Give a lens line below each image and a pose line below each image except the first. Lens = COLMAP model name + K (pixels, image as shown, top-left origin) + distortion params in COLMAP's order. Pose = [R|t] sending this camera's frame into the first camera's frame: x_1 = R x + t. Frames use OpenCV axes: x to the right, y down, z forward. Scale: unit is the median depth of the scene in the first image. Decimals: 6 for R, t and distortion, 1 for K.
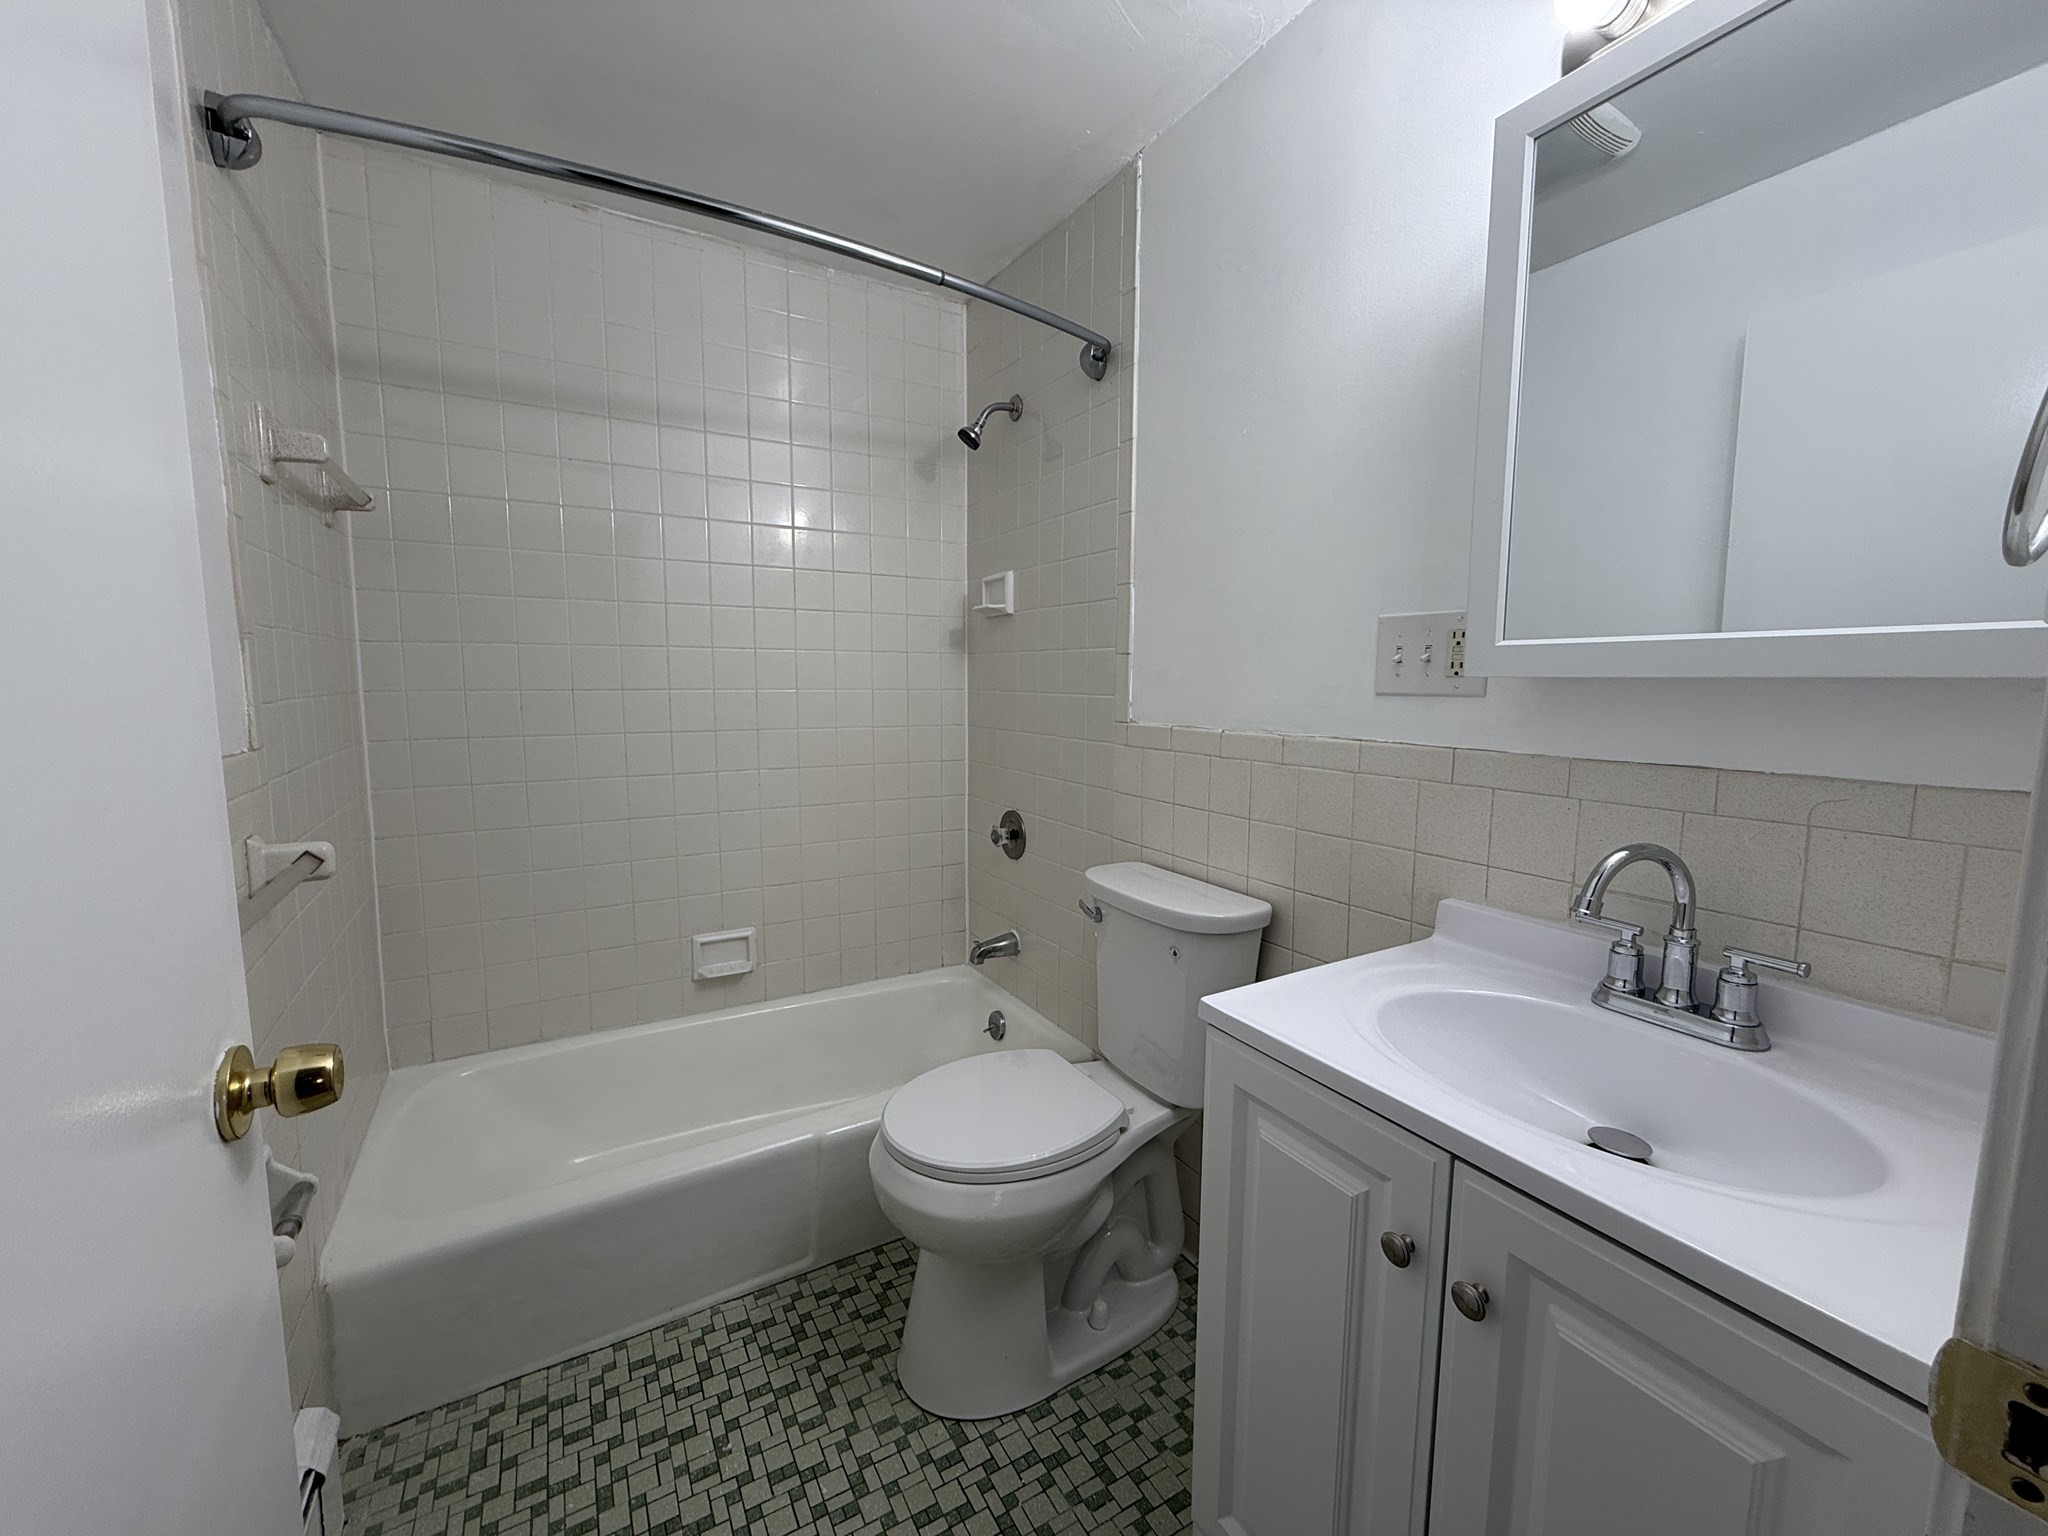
lens RADIAL K [[822.3, 0, 1038.1], [0, 822.3, 756.4], [0, 0, 1]] dist [0.000237, 0.000019]
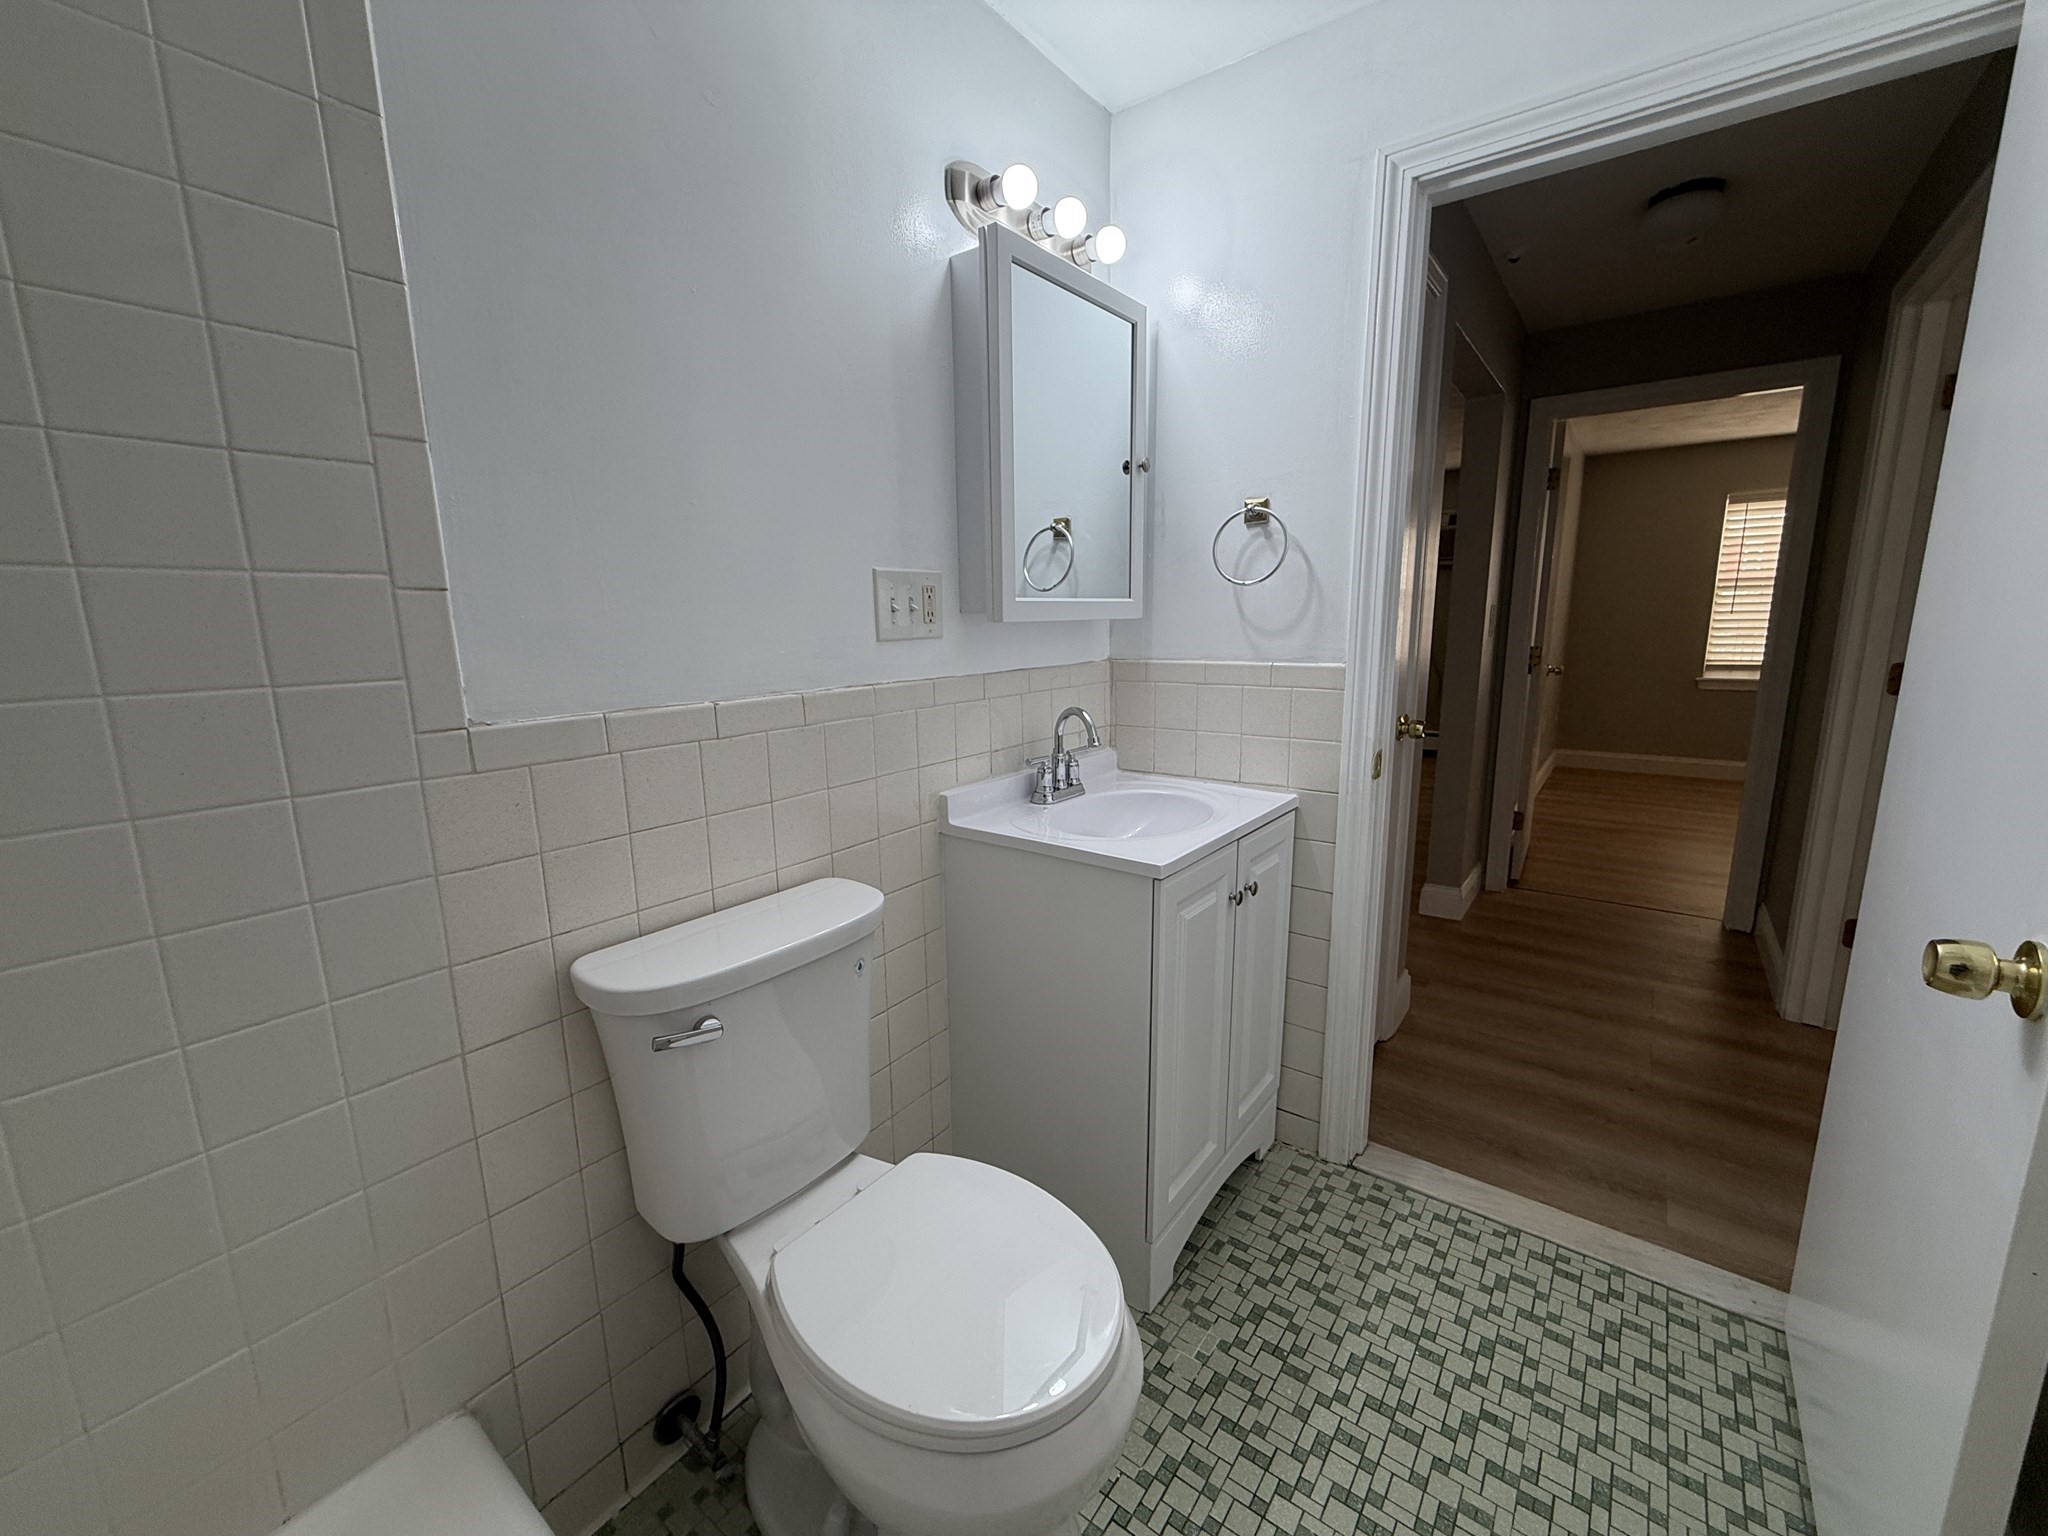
lens RADIAL K [[822.3, 0, 1033.8], [0, 822.3, 770.8], [0, 0, 1]] dist [0.000237, 0.000019]
pose [[-0.378949, -0.131696, 0.915999, -0.811770], [0.148203, 0.968410, 0.200544, -0.108247], [-0.913473, 0.211750, -0.347460, 1.380936]]
